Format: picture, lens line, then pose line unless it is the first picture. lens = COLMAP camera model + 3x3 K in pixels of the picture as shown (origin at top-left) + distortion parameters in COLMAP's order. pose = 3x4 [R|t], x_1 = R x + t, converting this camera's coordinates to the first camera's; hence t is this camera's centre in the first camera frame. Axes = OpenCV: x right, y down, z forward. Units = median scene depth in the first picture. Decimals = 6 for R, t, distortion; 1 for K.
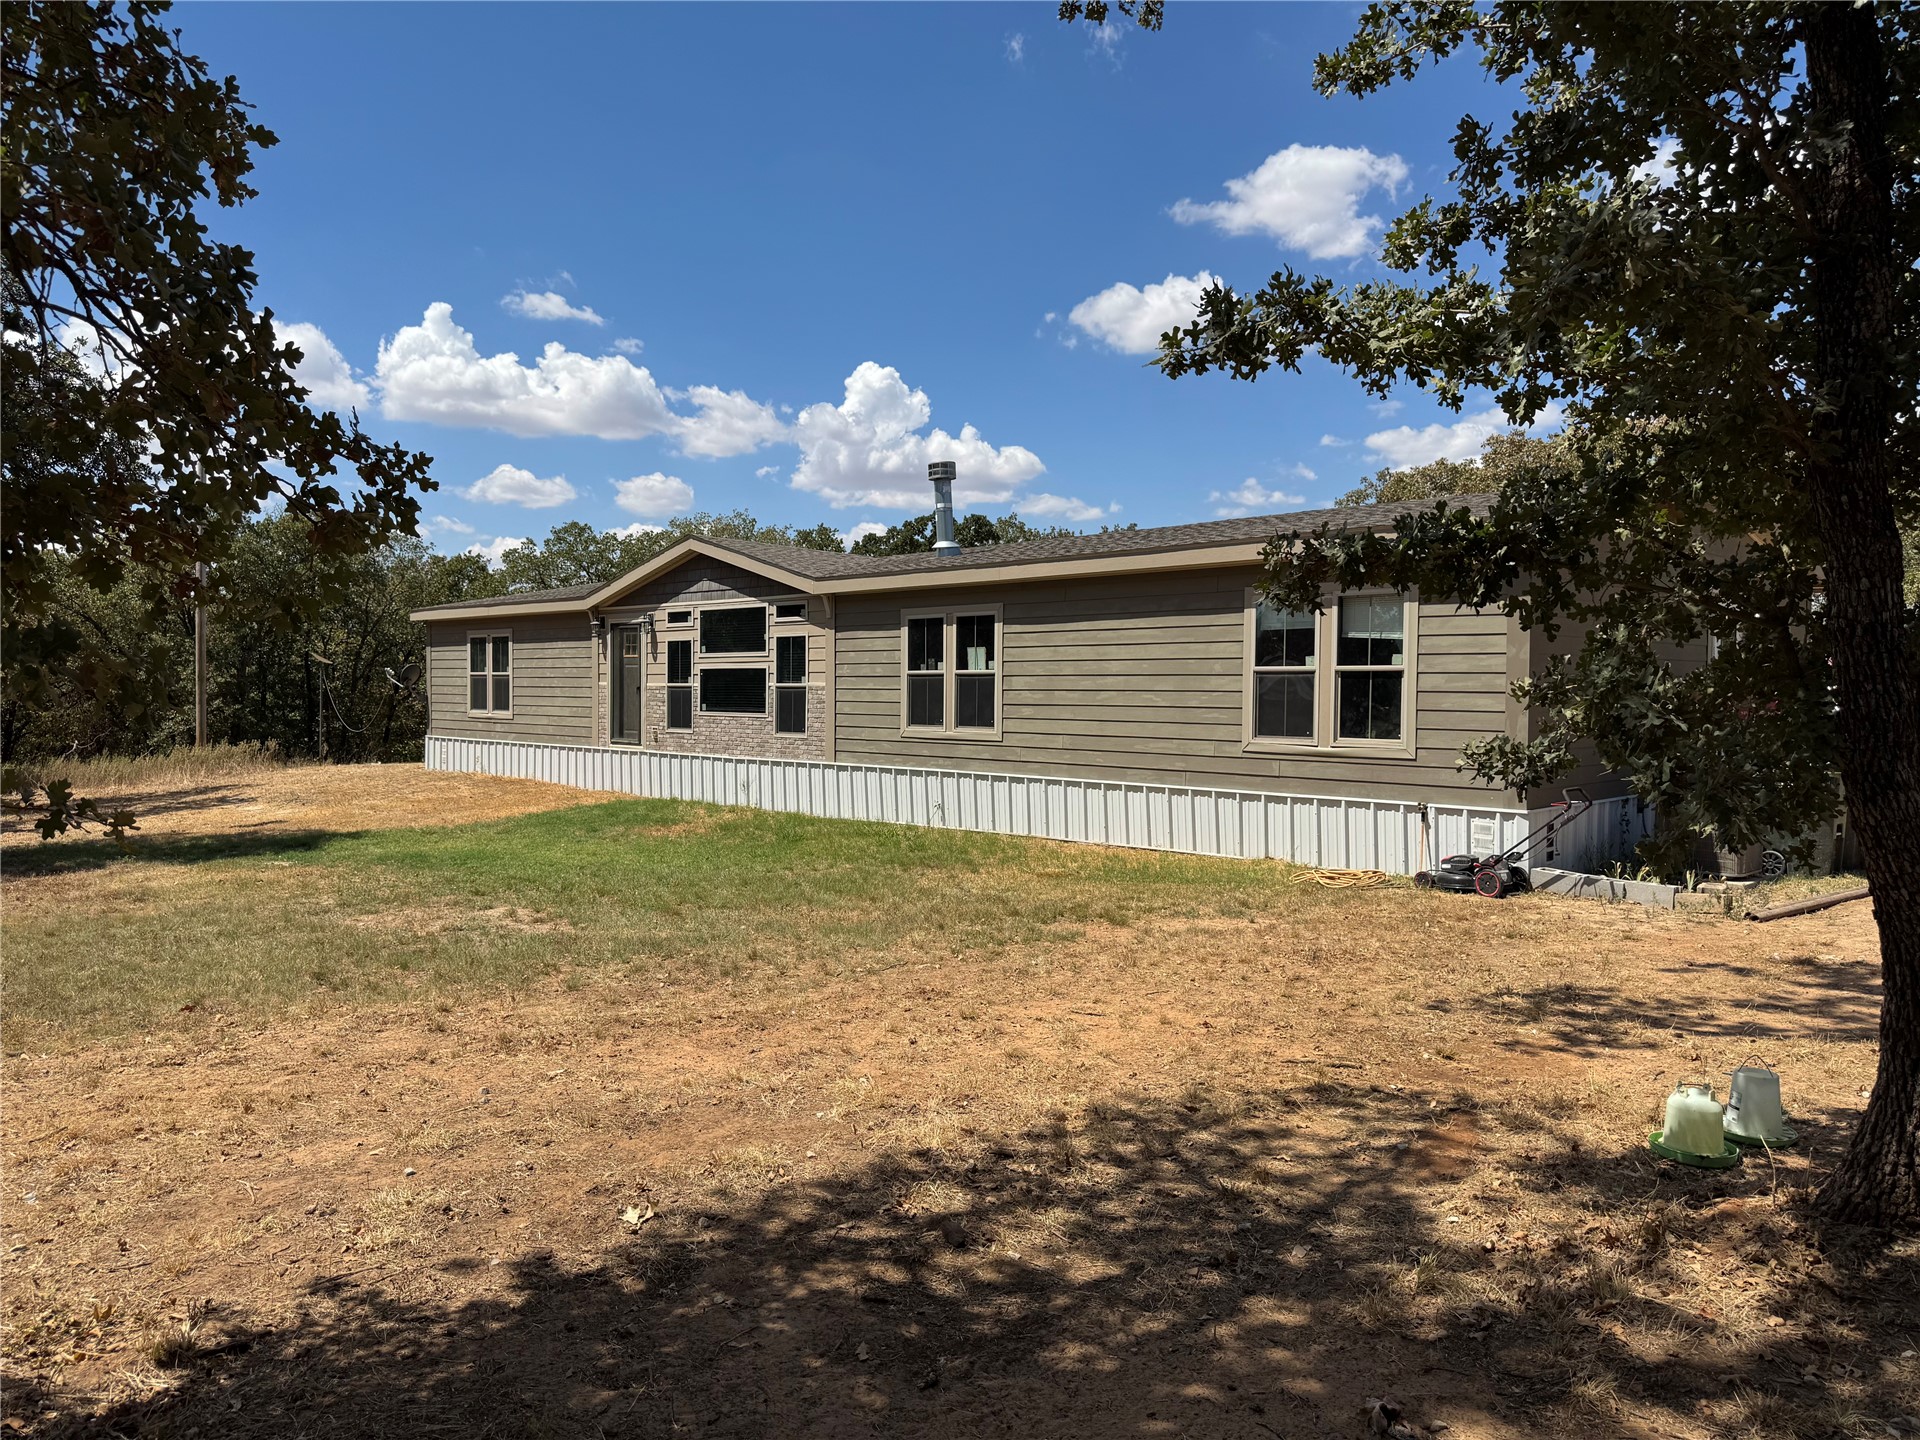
lens RADIAL K [[1363.4, 0, 947.5], [0, 1363.4, 725.2], [0, 0, 1]] dist [0.068807, -0.054515]
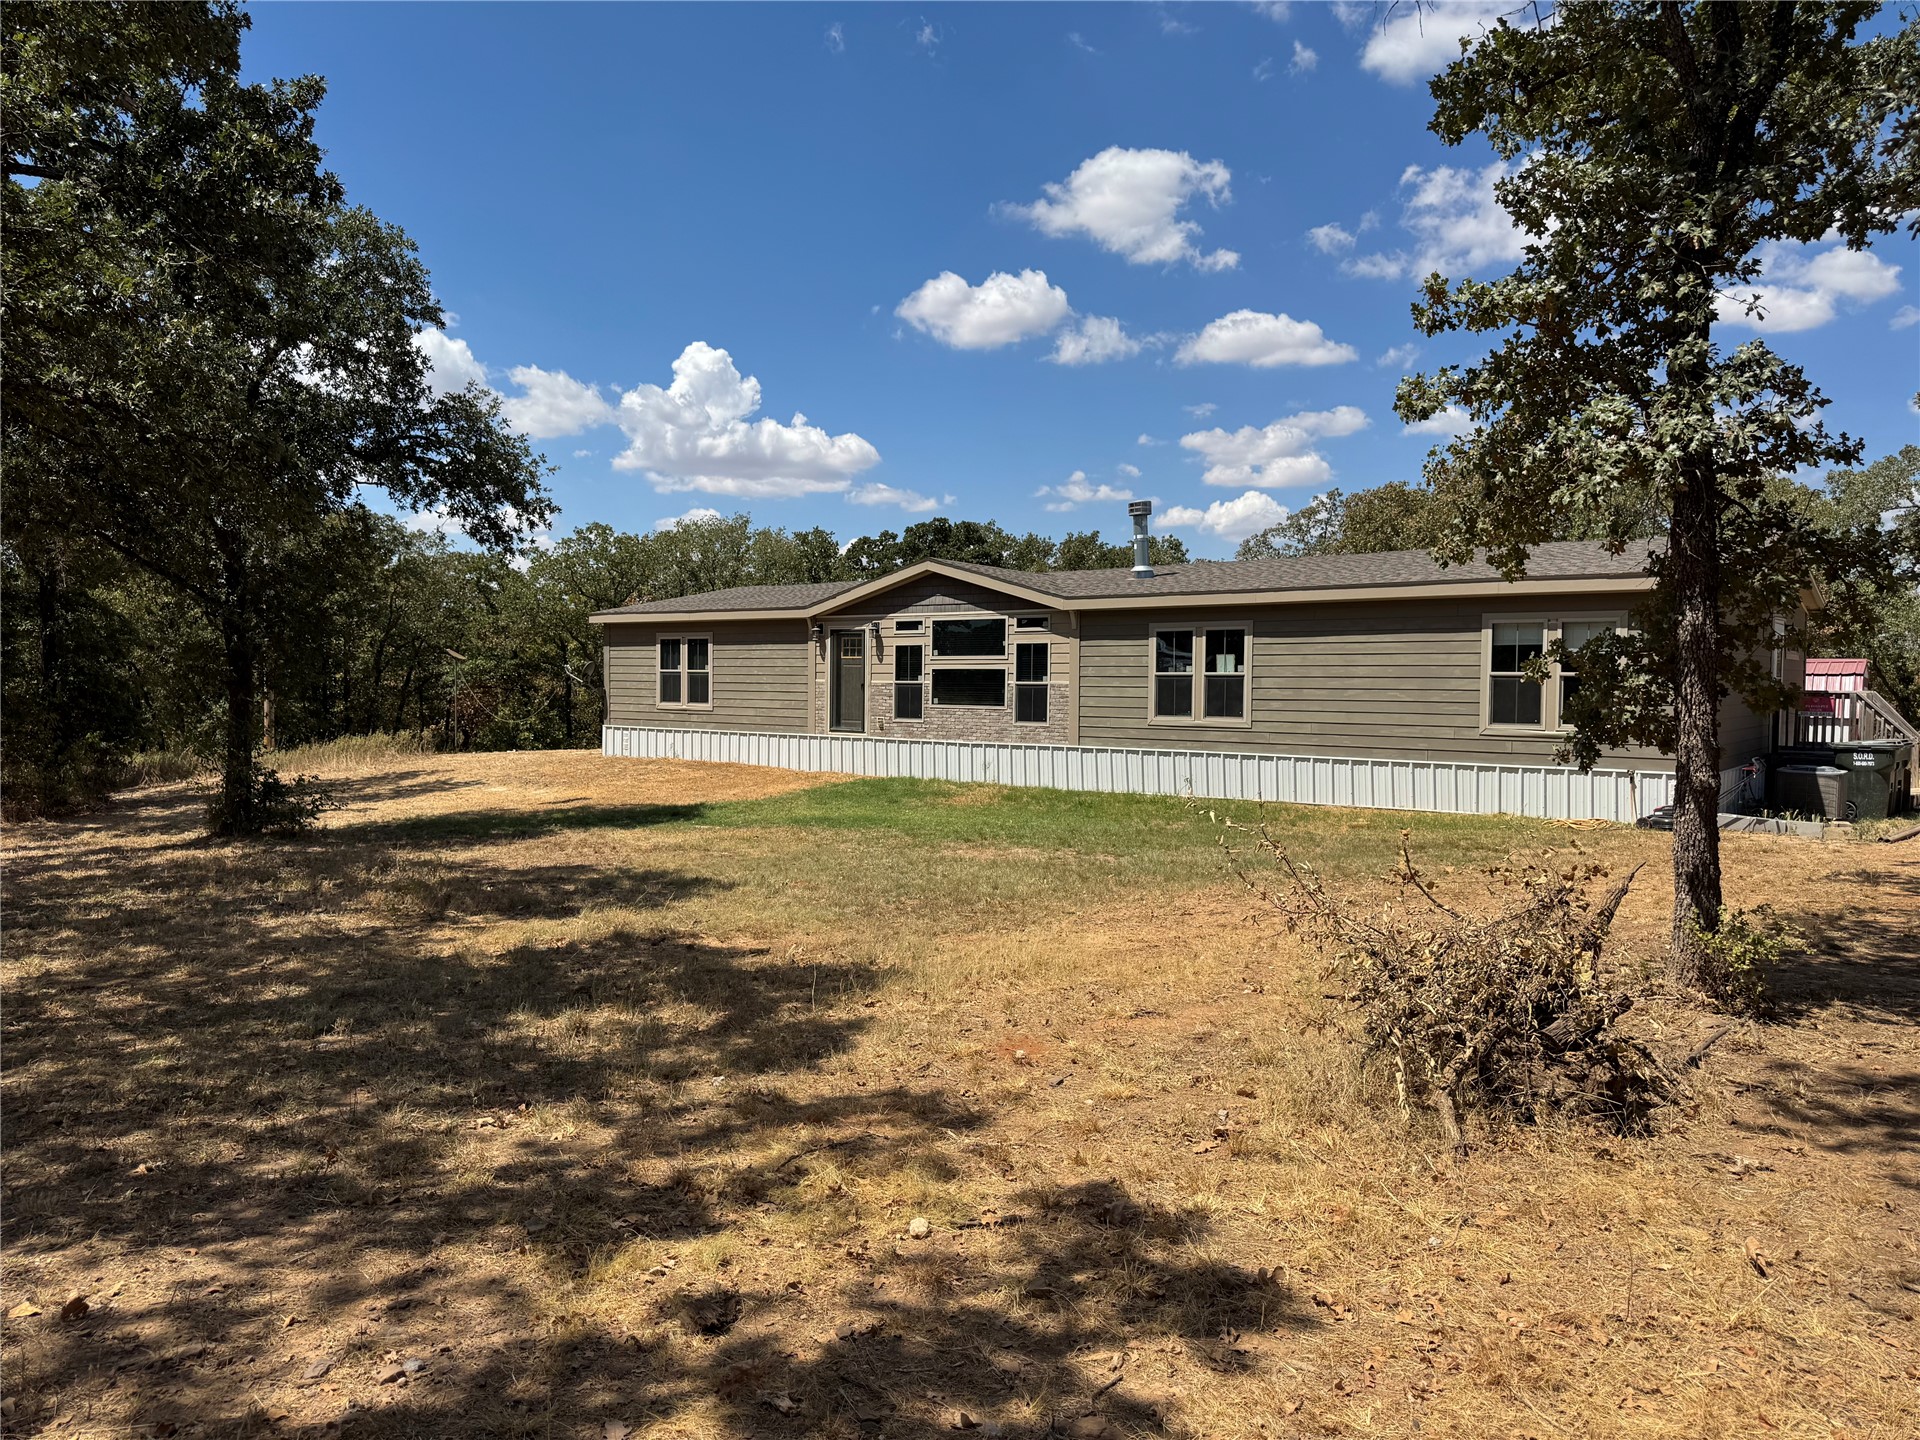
lens RADIAL K [[1363.4, 0, 958.2], [0, 1363.4, 723.8], [0, 0, 1]] dist [0.068807, -0.054515]
pose [[0.990899, -0.003245, 0.134565, -0.306225], [0.002331, 0.999973, 0.006954, -0.001386], [-0.134584, -0.006578, 0.990880, -0.181223]]
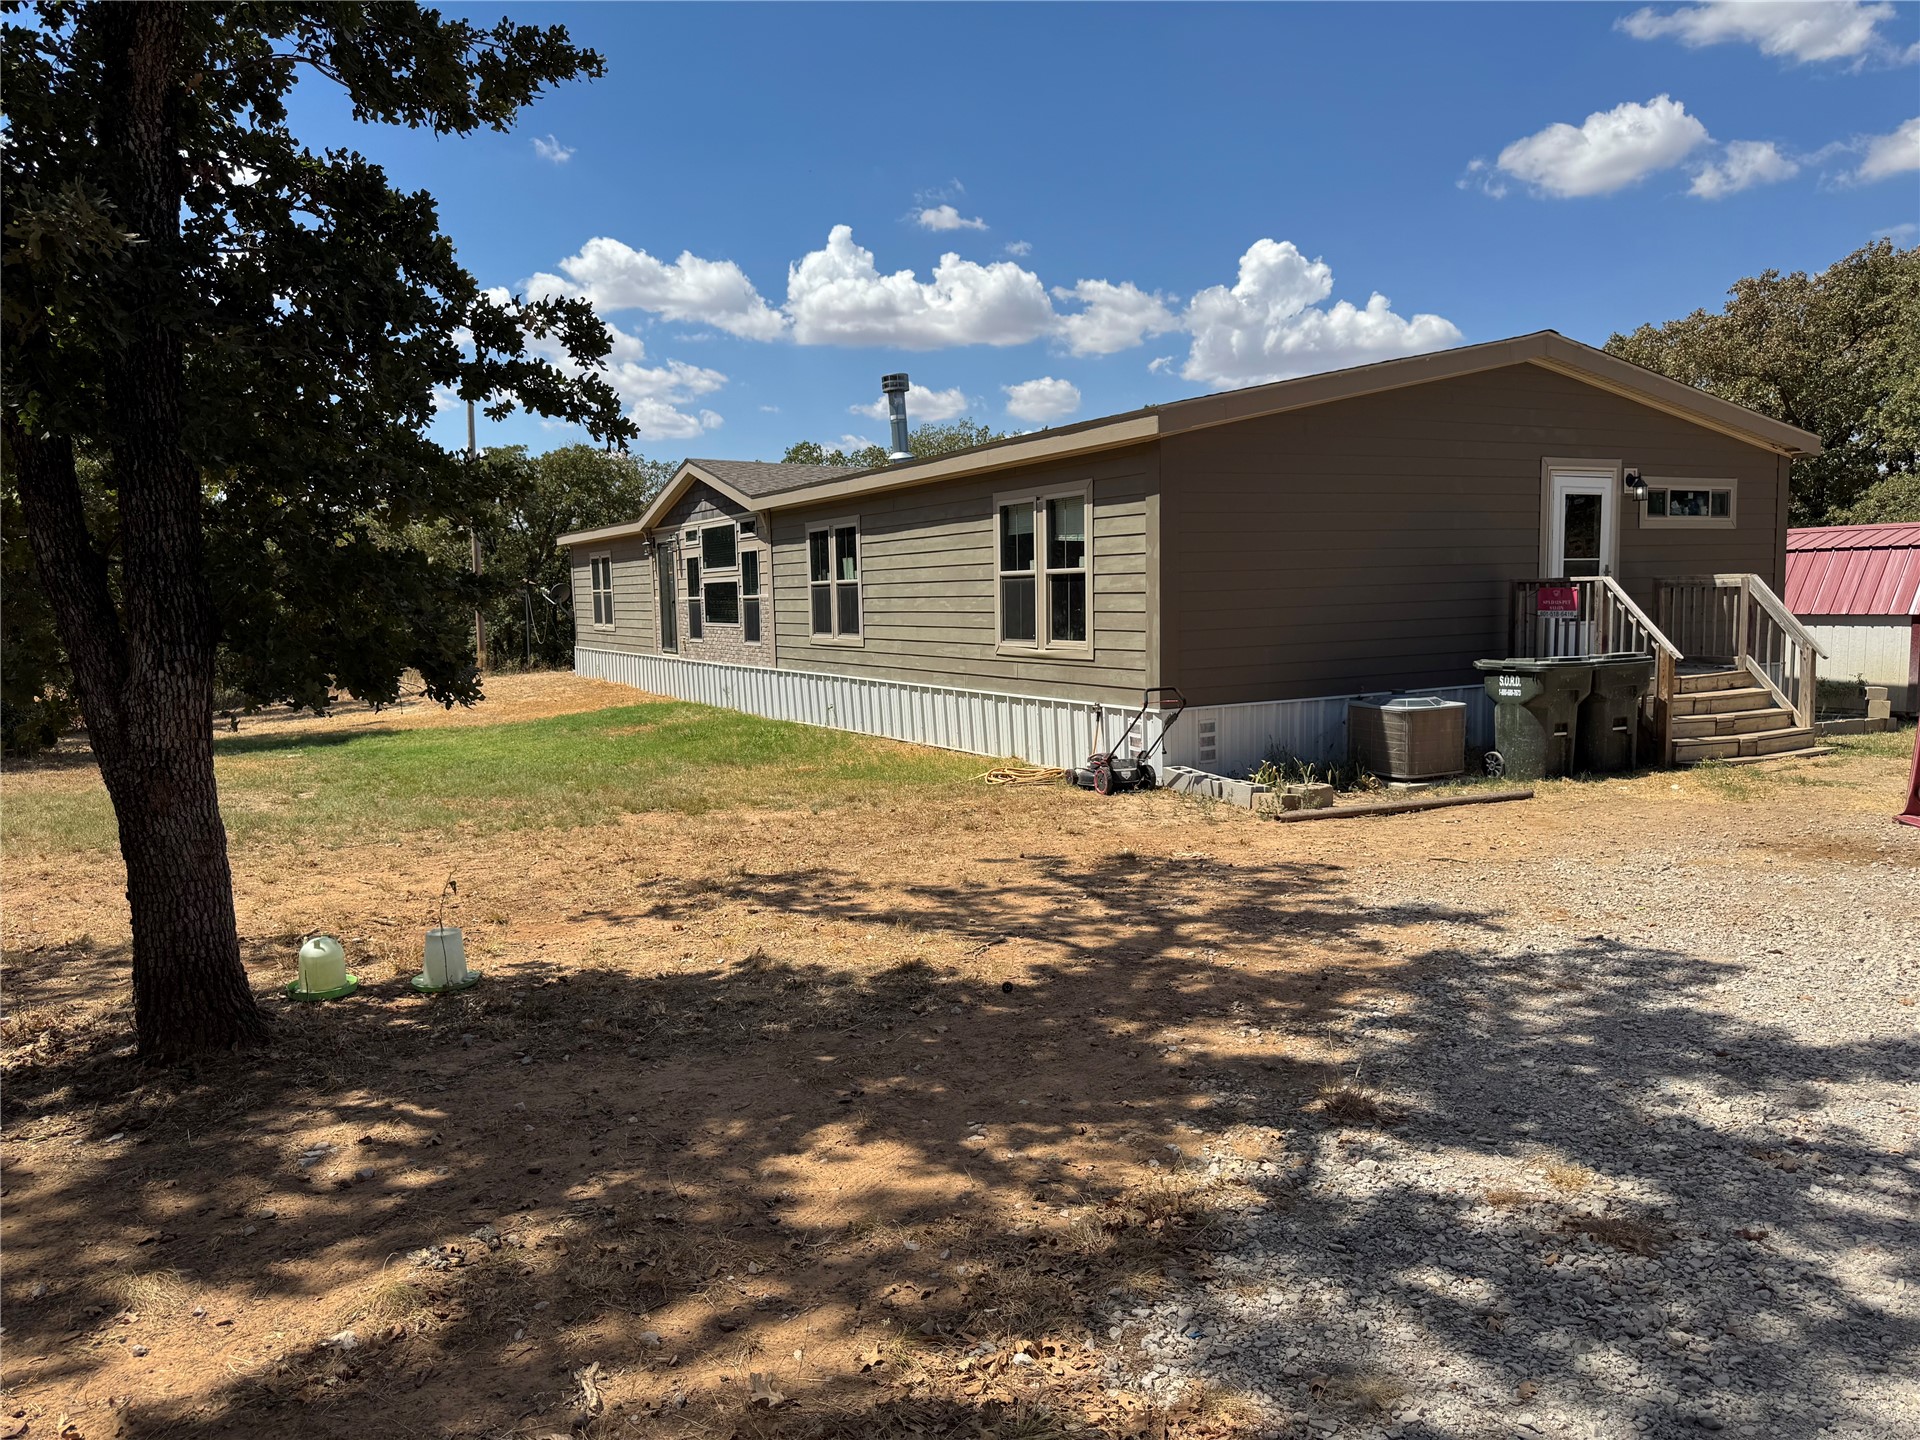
lens RADIAL K [[1363.4, 0, 952.8], [0, 1363.4, 721.8], [0, 0, 1]] dist [0.068807, -0.054515]
pose [[0.958976, -0.002650, -0.283475, 0.305852], [0.022766, 0.997447, 0.067691, -0.000306], [0.282572, -0.071368, 0.956587, 0.002755]]
